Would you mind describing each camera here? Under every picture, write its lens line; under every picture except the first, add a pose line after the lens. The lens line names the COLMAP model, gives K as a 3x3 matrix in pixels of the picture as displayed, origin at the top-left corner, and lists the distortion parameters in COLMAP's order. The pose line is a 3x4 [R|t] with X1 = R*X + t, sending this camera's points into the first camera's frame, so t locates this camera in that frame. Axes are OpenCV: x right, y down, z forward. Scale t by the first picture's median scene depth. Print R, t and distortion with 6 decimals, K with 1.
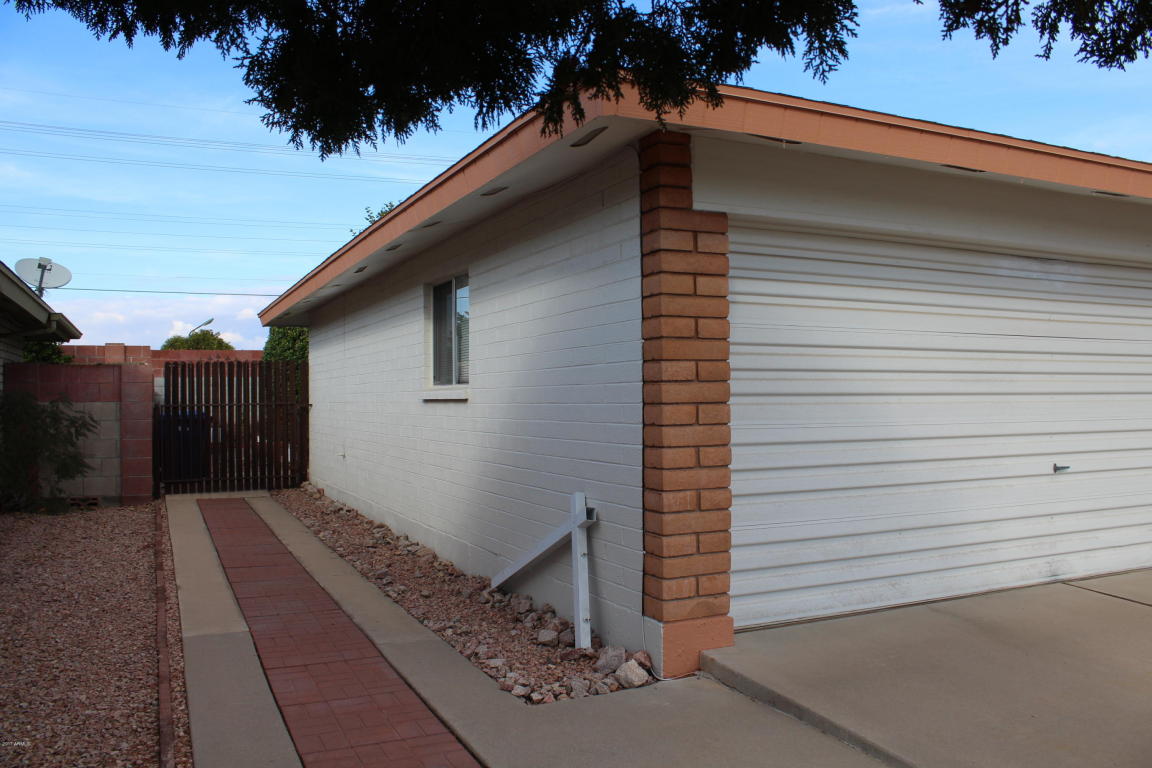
lens RADIAL K [[952.6, 0, 572.2], [0, 952.6, 389.3], [0, 0, 1]] dist [-0.164962, 0.158731]
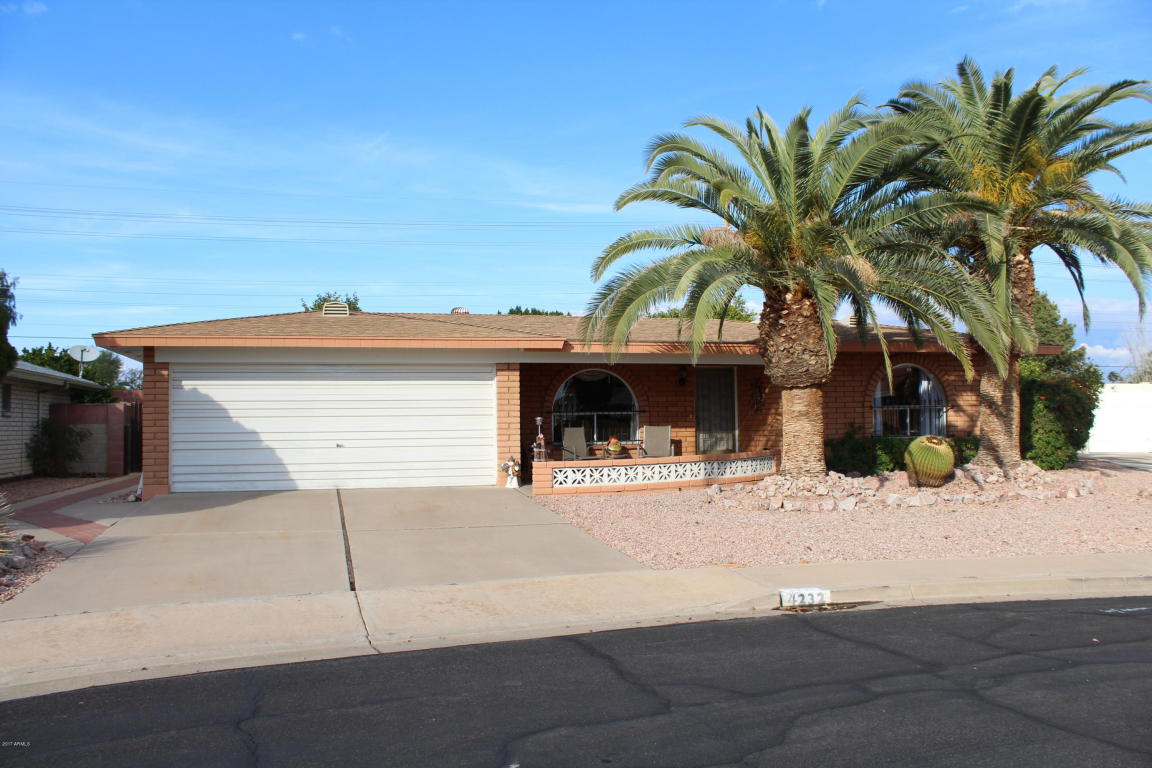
lens RADIAL K [[952.6, 0, 572.2], [0, 952.6, 389.3], [0, 0, 1]] dist [-0.164962, 0.158731]
pose [[0.985974, -0.013247, -0.166375, 1.619636], [0.008742, 0.999576, -0.027785, 0.007591], [0.166673, 0.025941, 0.985671, -1.508622]]
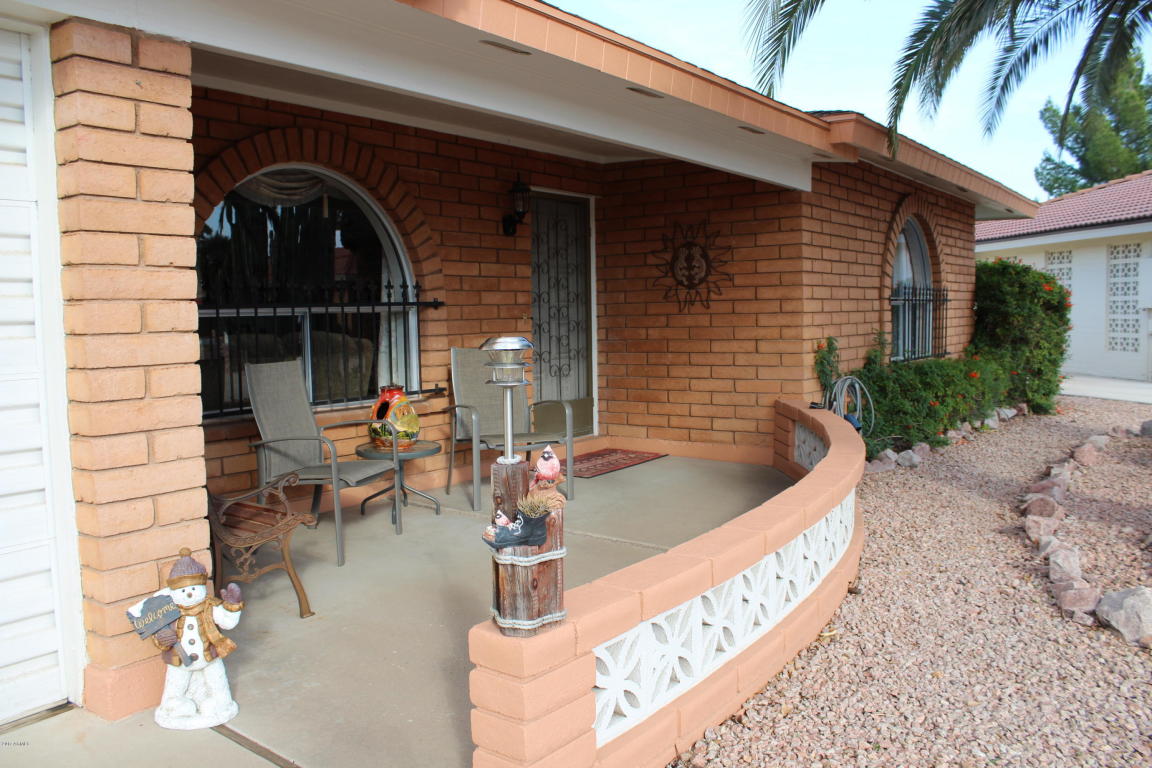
lens RADIAL K [[952.6, 0, 572.2], [0, 952.6, 389.3], [0, 0, 1]] dist [-0.164962, 0.158731]
pose [[0.873332, -0.049455, 0.484609, 0.939614], [0.007966, 0.996150, 0.087302, -0.001799], [-0.487061, -0.072383, 0.870363, 0.644357]]
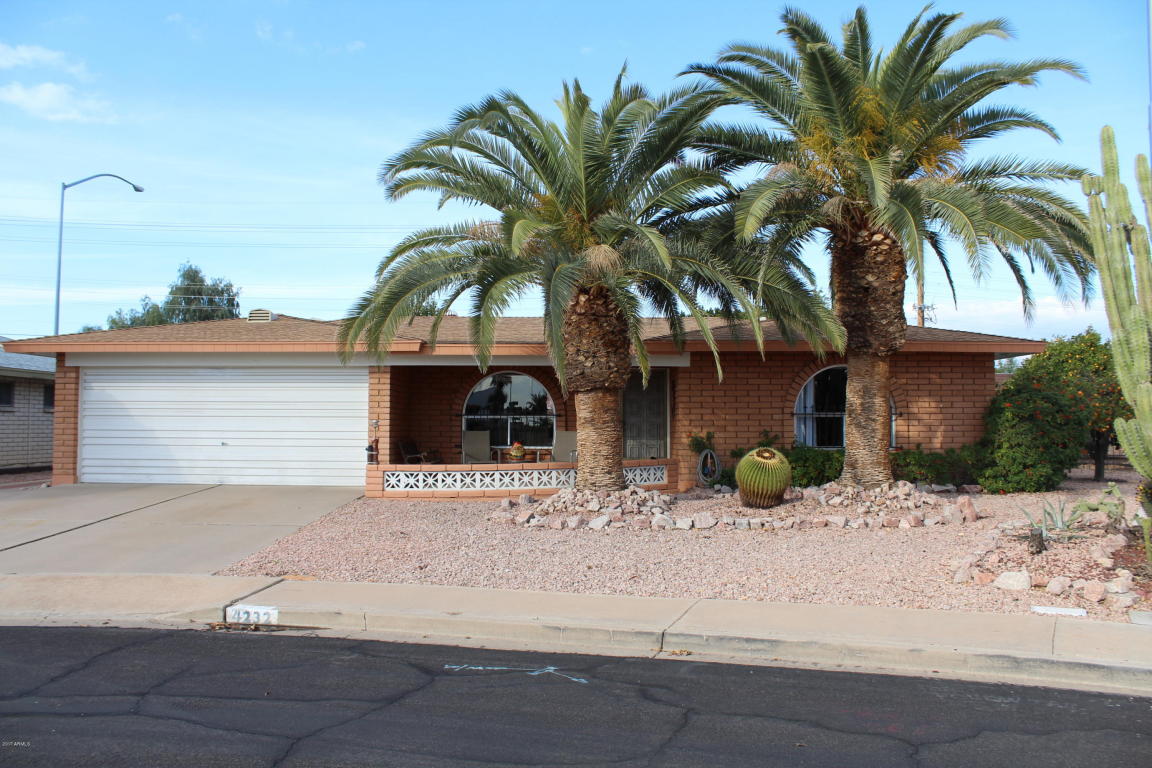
lens RADIAL K [[952.6, 0, 572.2], [0, 952.6, 389.3], [0, 0, 1]] dist [-0.164962, 0.158731]
pose [[0.896091, -0.009088, -0.443777, 2.711953], [-0.004061, 0.999581, -0.028671, -0.001124], [0.443852, 0.027494, 0.895678, -1.049740]]
